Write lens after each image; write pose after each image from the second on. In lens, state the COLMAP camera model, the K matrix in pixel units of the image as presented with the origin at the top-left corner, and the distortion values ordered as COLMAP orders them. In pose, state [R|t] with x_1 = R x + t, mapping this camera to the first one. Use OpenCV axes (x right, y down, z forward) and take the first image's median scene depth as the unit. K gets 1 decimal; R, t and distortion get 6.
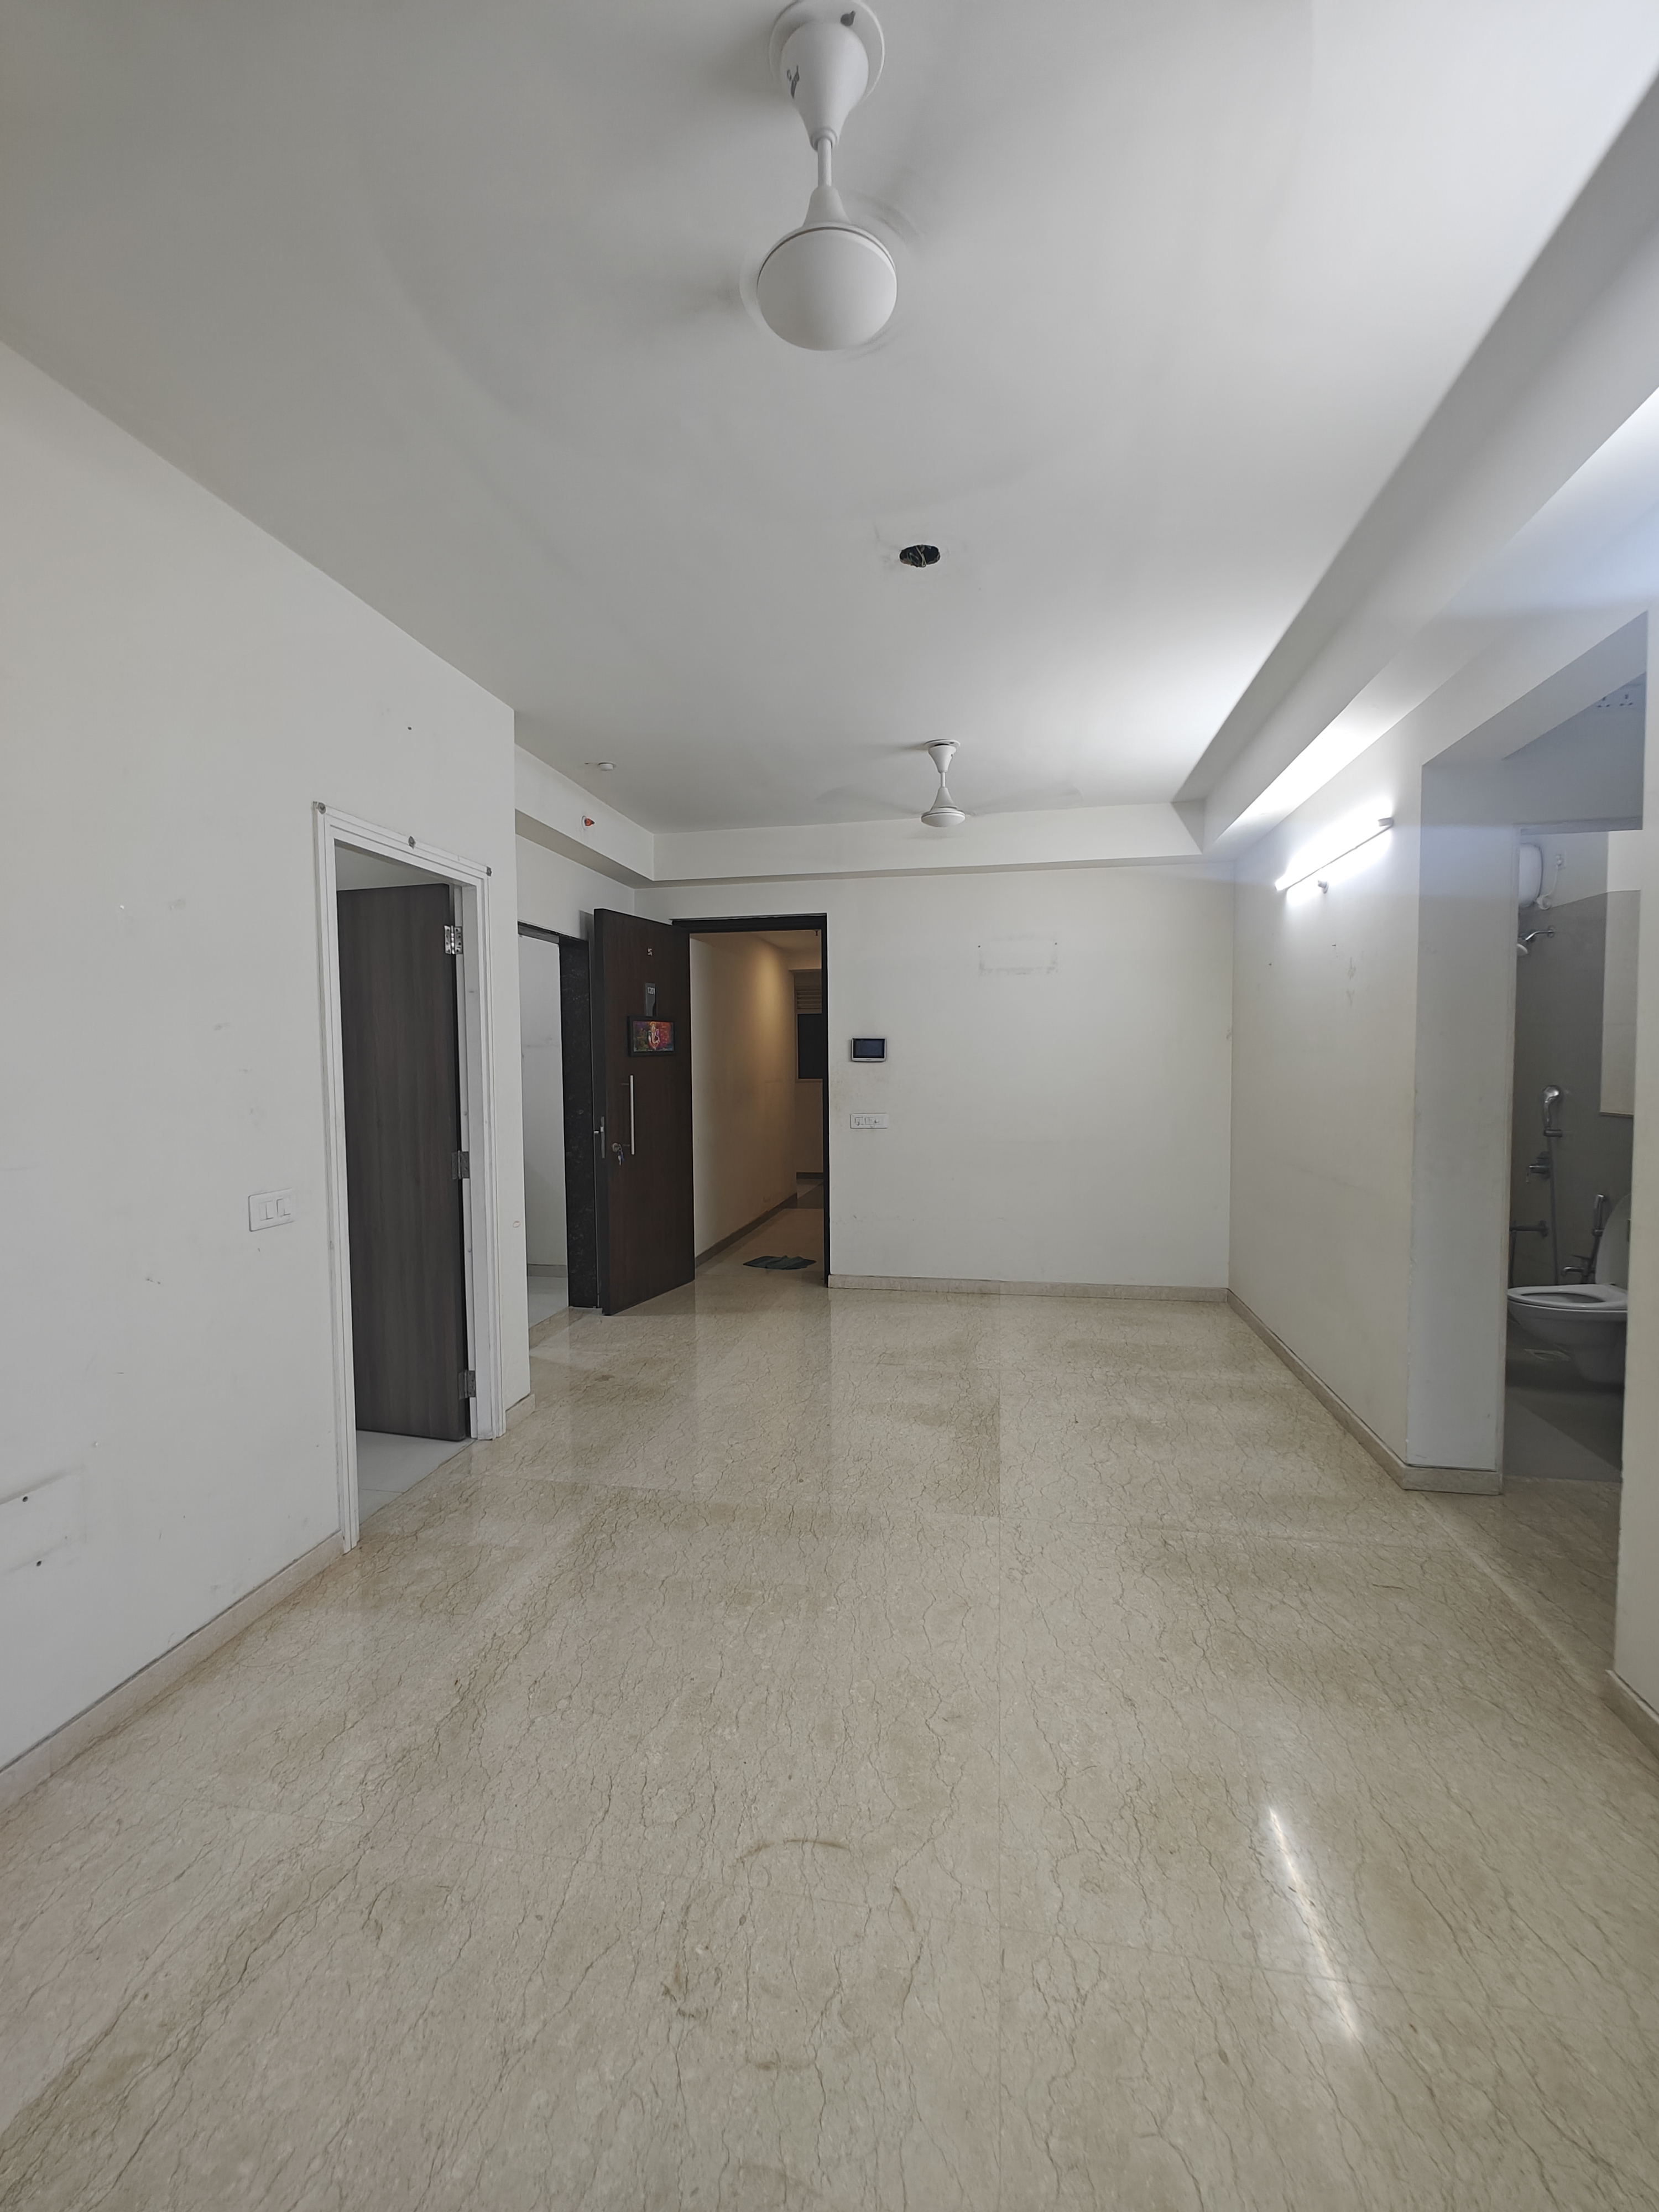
lens RADIAL K [[901.6, 0, 820.5], [0, 901.6, 1110.6], [0, 0, 1]] dist [-0.002212, 0.000463]
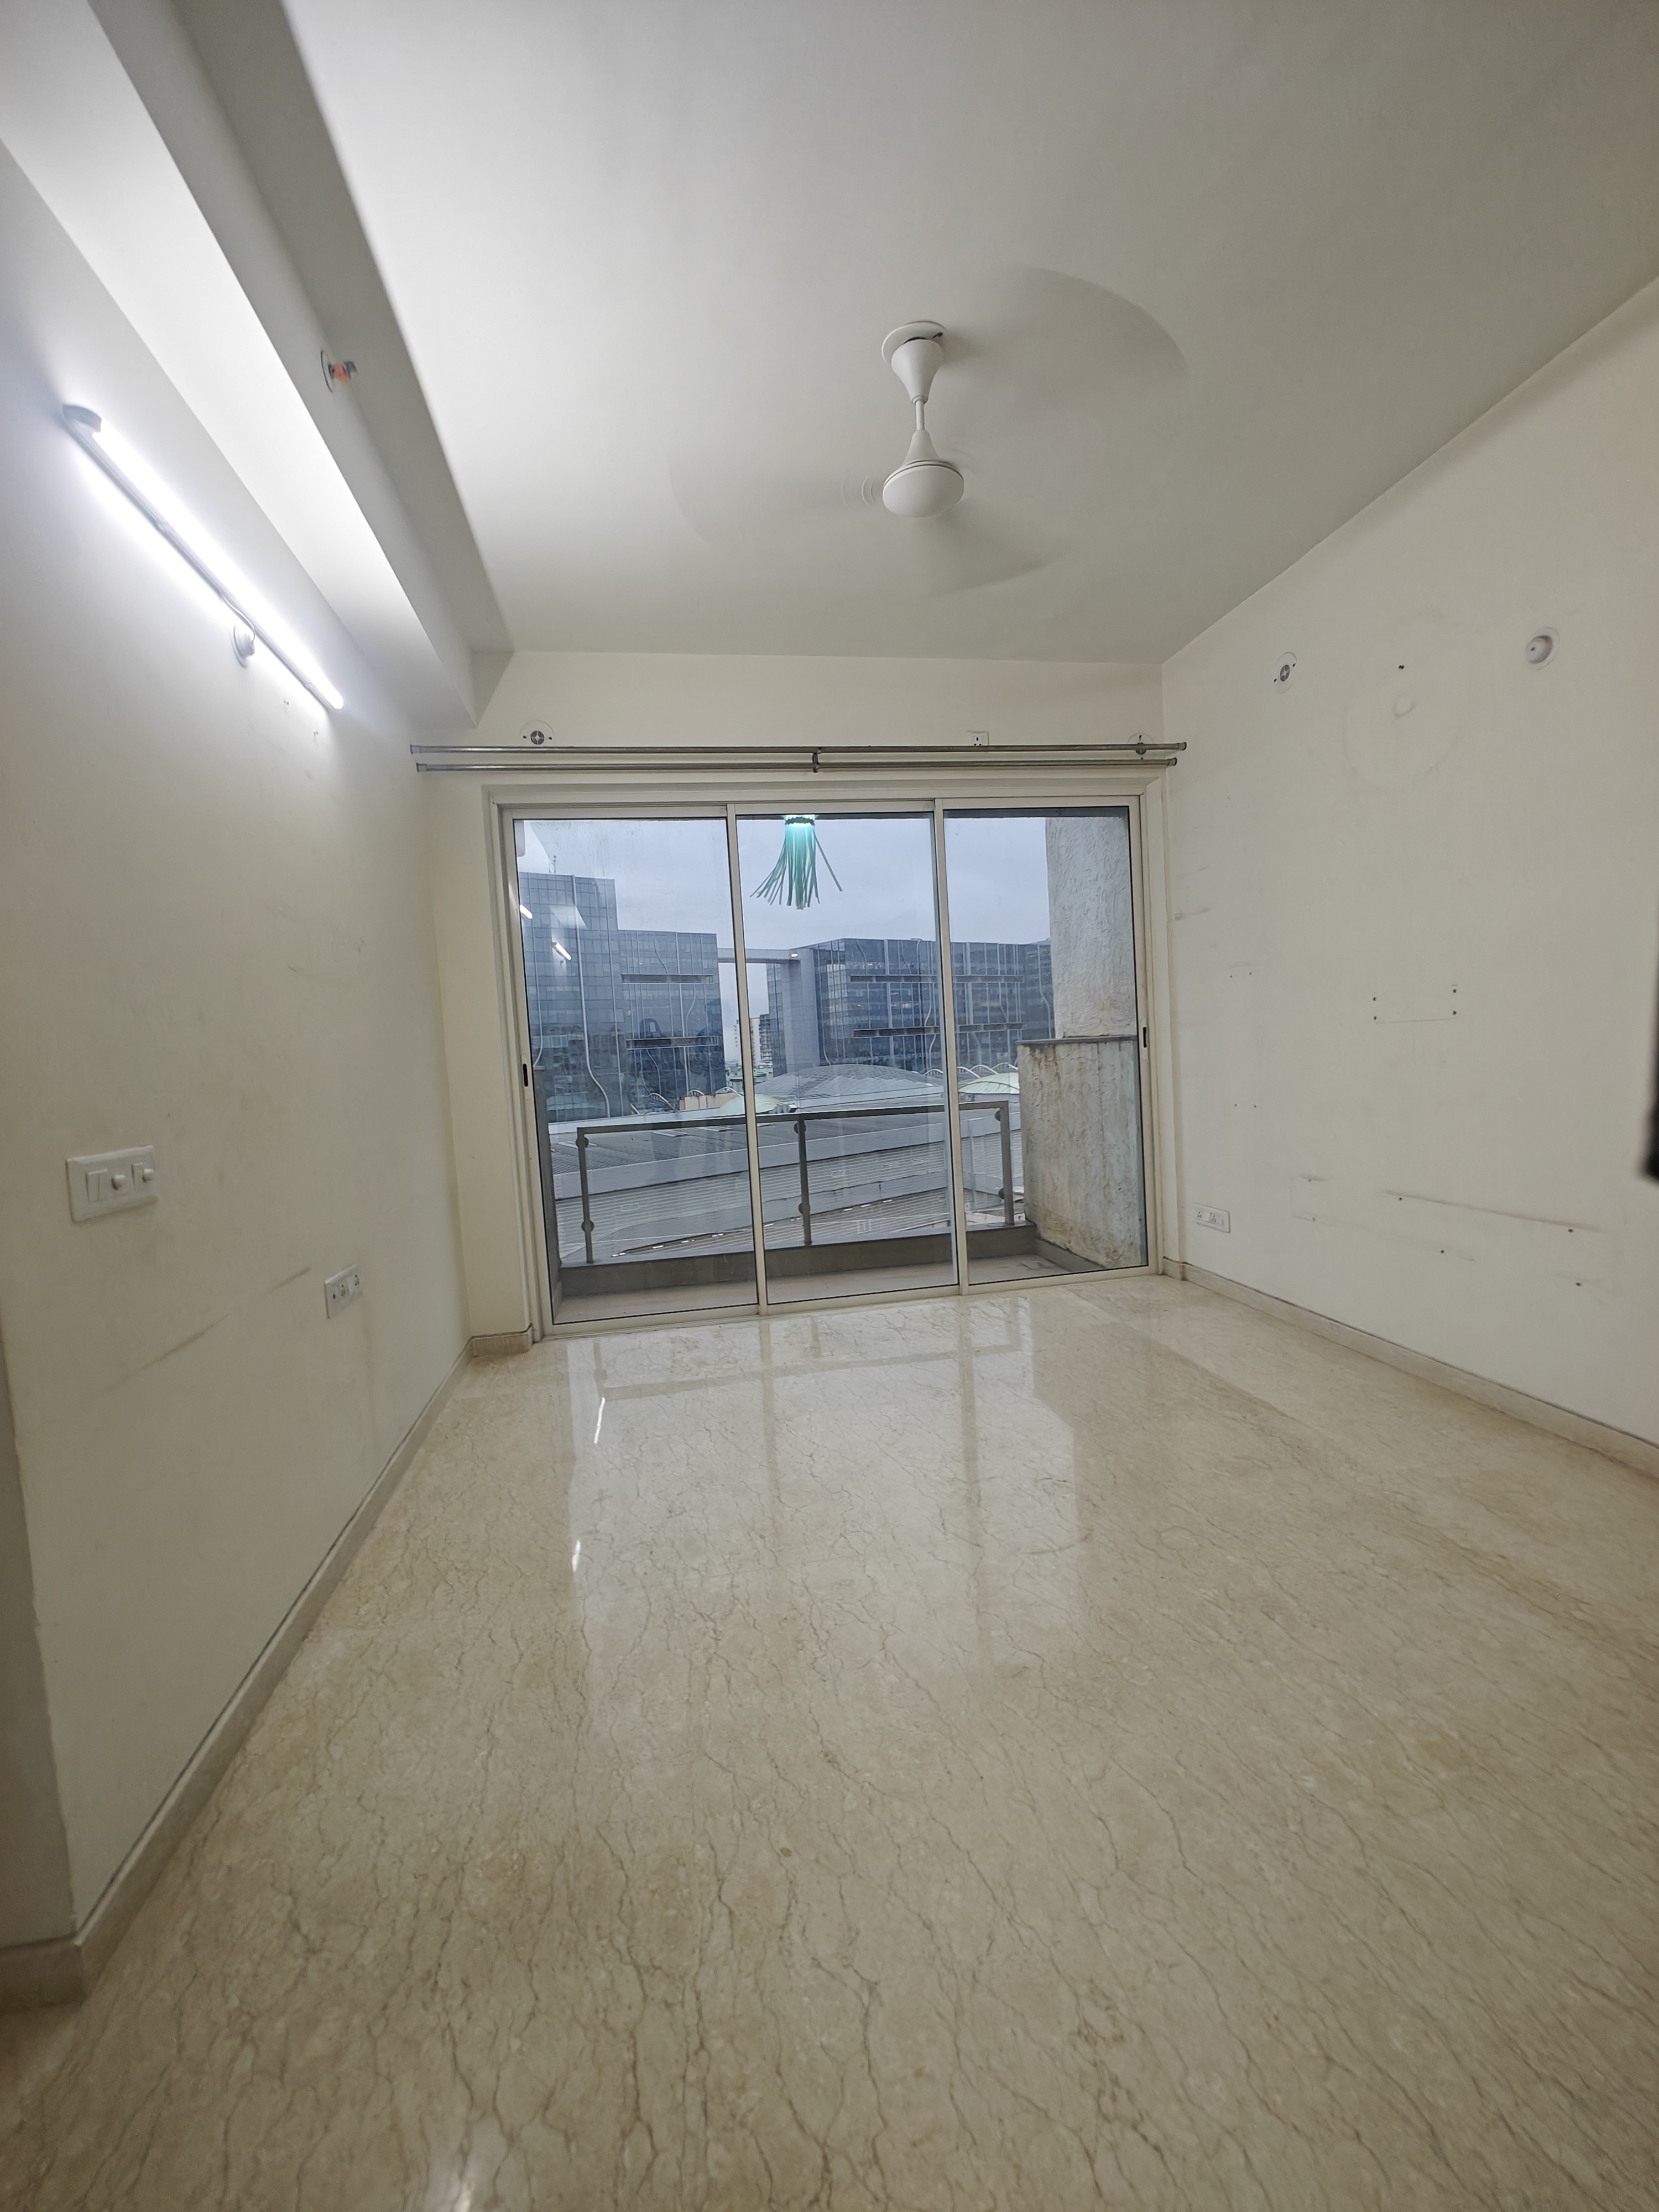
lens RADIAL K [[901.6, 0, 822.5], [0, 901.6, 1097.3], [0, 0, 1]] dist [-0.002212, 0.000463]
pose [[-0.926211, 0.084833, -0.367338, 0.459679], [0.047075, 0.992753, 0.110570, 0.021503], [0.374056, 0.085119, -0.923492, 1.306780]]
